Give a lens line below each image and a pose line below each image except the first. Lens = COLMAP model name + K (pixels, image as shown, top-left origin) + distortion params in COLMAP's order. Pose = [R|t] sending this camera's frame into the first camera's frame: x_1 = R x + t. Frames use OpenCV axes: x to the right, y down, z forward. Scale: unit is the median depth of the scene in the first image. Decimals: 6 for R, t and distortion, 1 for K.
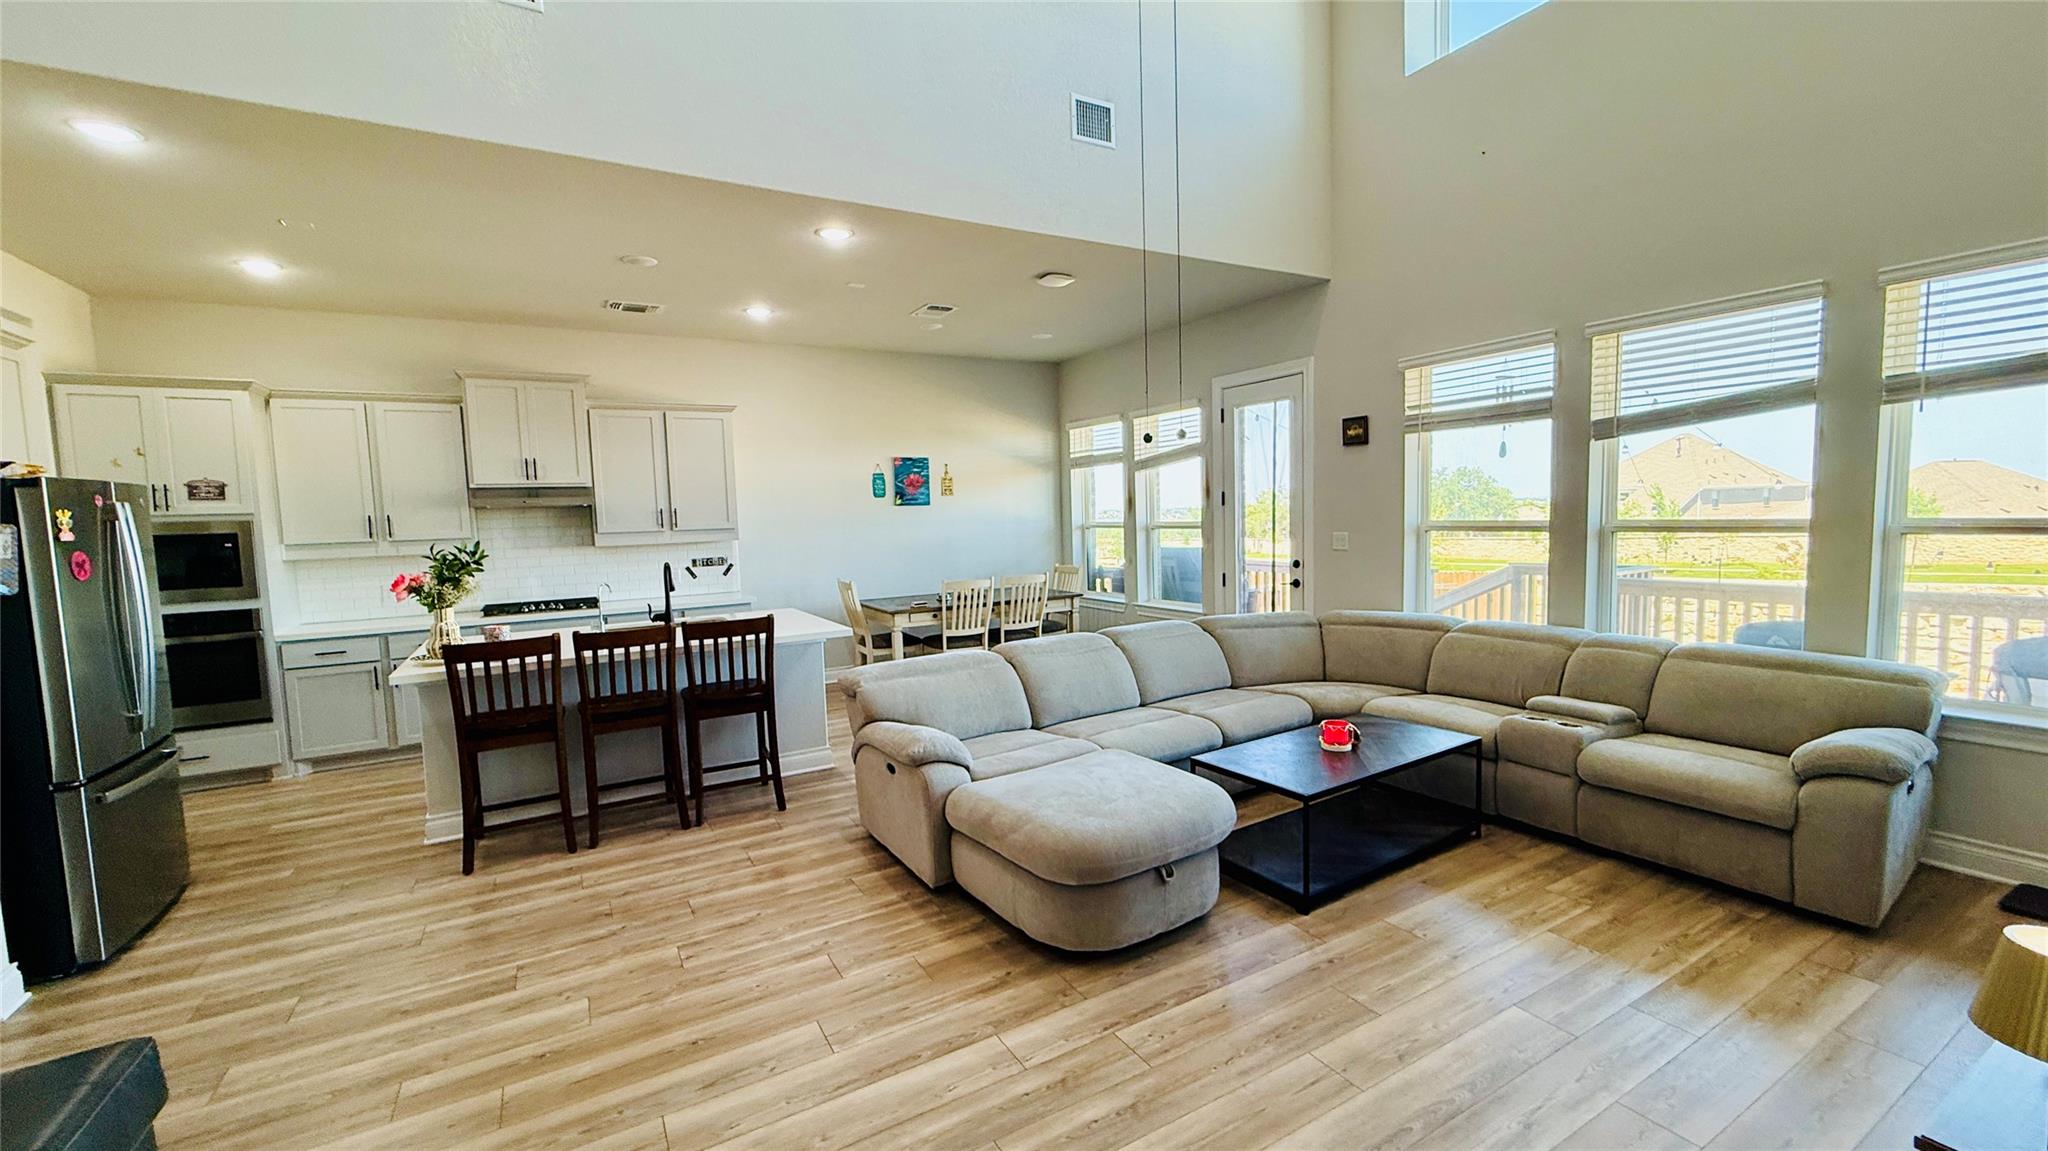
lens RADIAL K [[818.7, 0, 1020.4], [0, 818.7, 577.8], [0, 0, 1]] dist [0.001215, -0.000575]
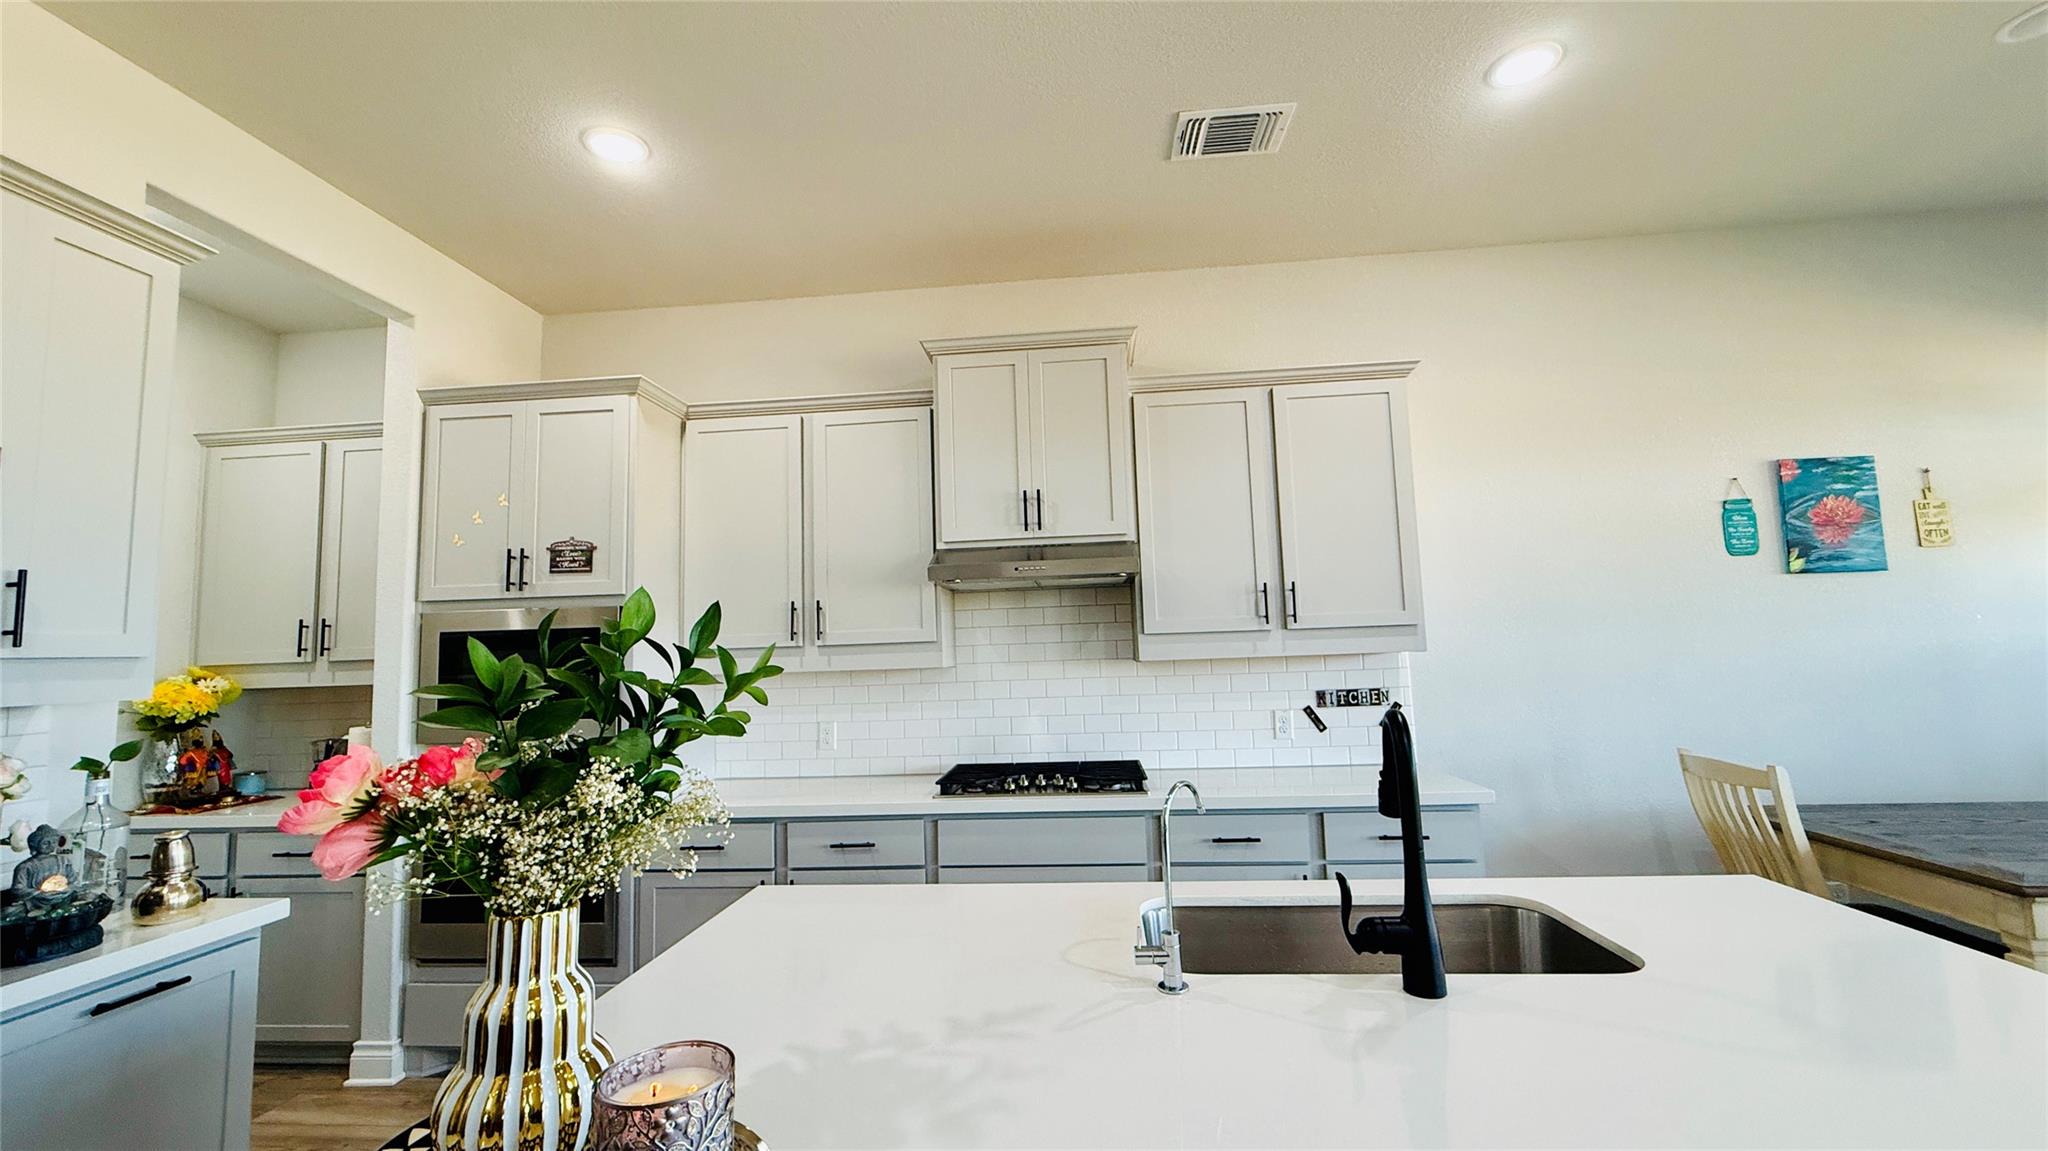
lens RADIAL K [[818.7, 0, 1020.4], [0, 818.7, 577.8], [0, 0, 1]] dist [0.001215, -0.000575]
pose [[0.818556, -0.049150, -0.572321, -0.305136], [-0.039747, 0.989098, -0.141790, -0.015185], [0.573050, 0.138811, 0.807679, 0.576909]]
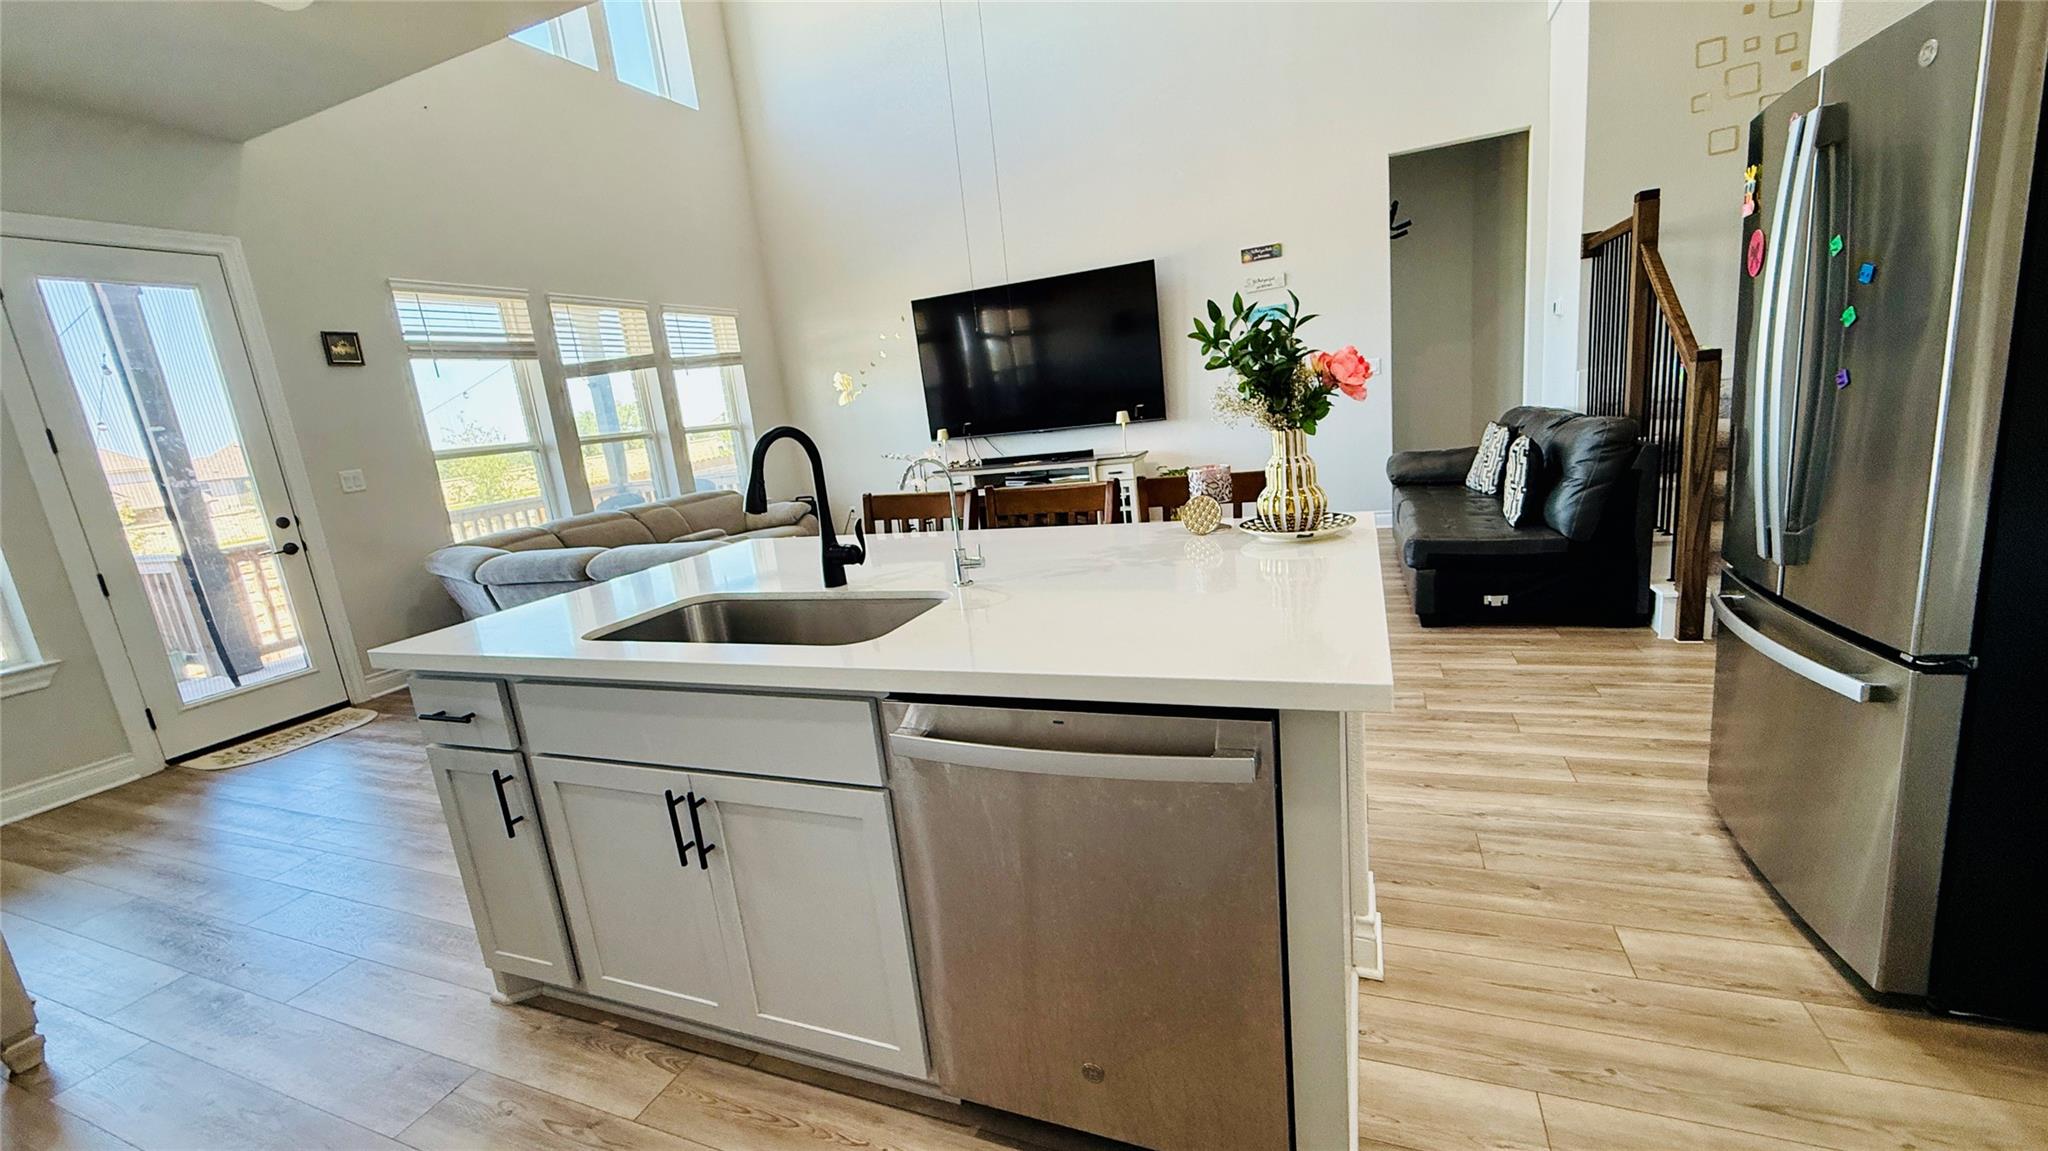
lens RADIAL K [[818.7, 0, 1020.4], [0, 818.7, 577.8], [0, 0, 1]] dist [0.001215, -0.000575]
pose [[-0.612758, -0.070176, 0.787148, -0.658650], [0.191120, 0.953323, 0.233769, -0.015406], [-0.766812, 0.293684, -0.570745, 0.942492]]
